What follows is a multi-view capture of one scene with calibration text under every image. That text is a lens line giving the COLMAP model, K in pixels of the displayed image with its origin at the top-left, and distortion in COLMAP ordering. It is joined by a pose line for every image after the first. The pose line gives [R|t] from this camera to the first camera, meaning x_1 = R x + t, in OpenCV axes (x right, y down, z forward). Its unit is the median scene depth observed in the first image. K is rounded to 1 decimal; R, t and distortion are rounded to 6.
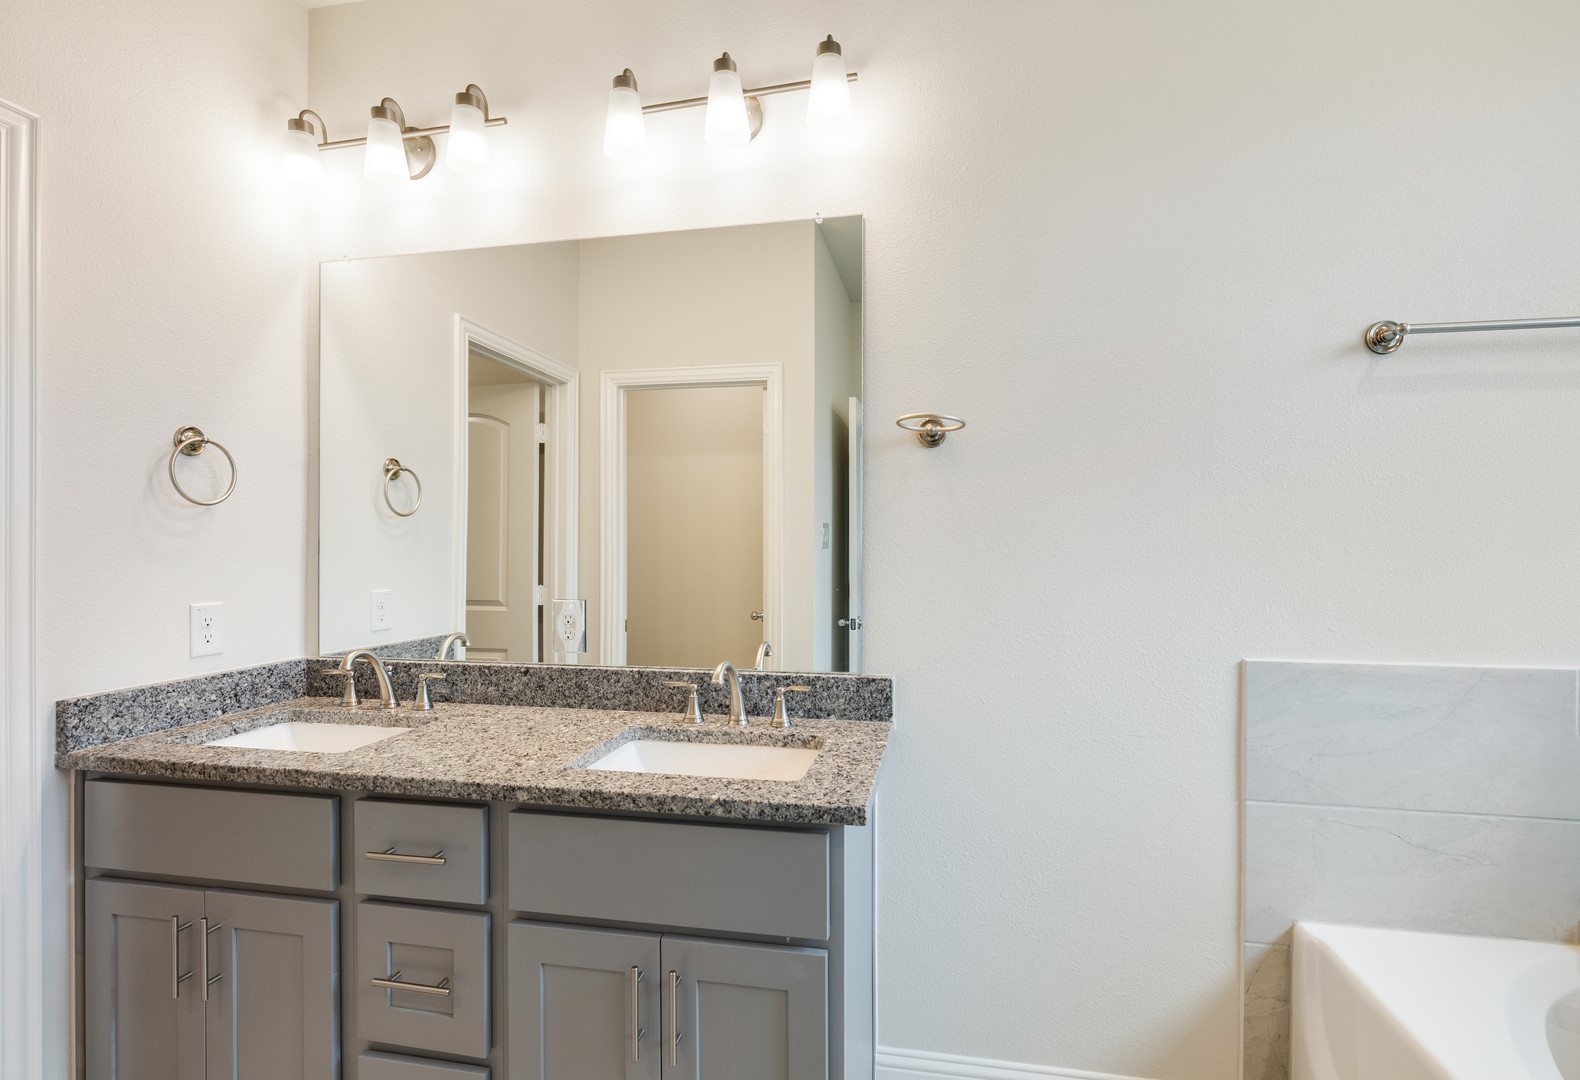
lens RADIAL K [[756.0, 0, 790.0], [0, 756.0, 540.0], [0, 0, 1]] dist [-0.002201, -0.000454]
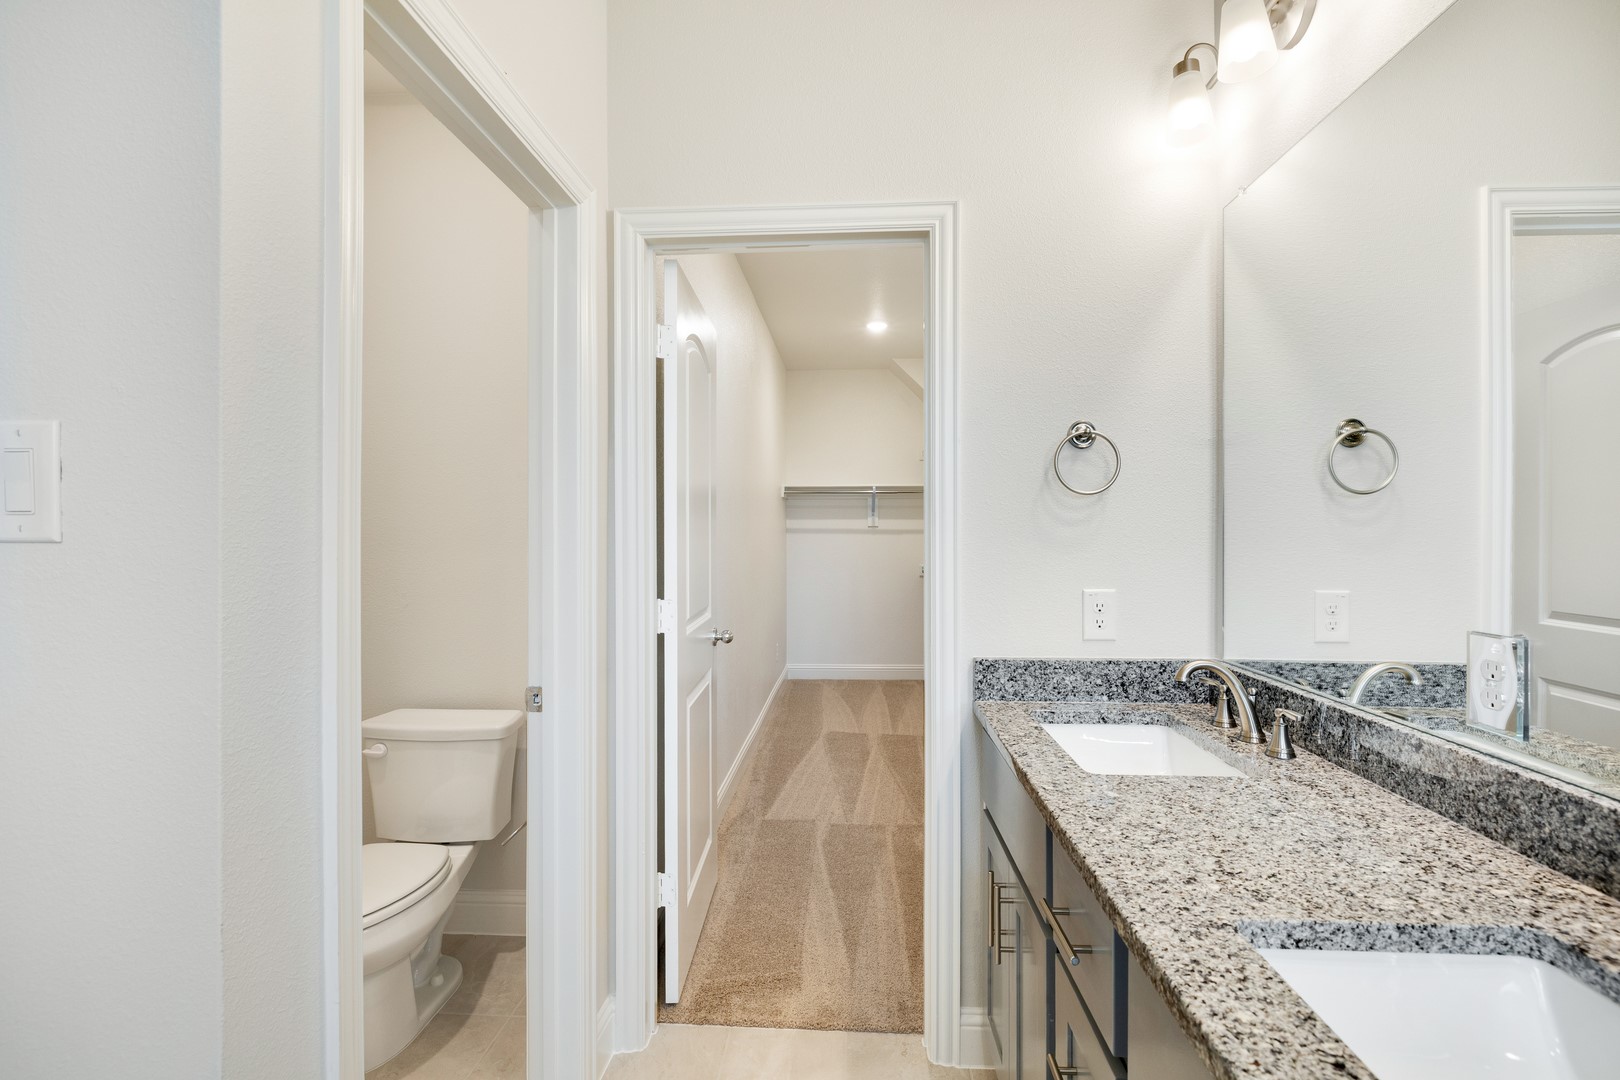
lens RADIAL K [[728.1, 0, 815.0], [0, 728.1, 530.4], [0, 0, 1]] dist [-0.004127, 0.000389]
pose [[0.150734, -0.002329, -0.988572, 0.153535], [0.006876, 0.999976, -0.001307, 0.001485], [0.988550, -0.006600, 0.150746, 0.467185]]
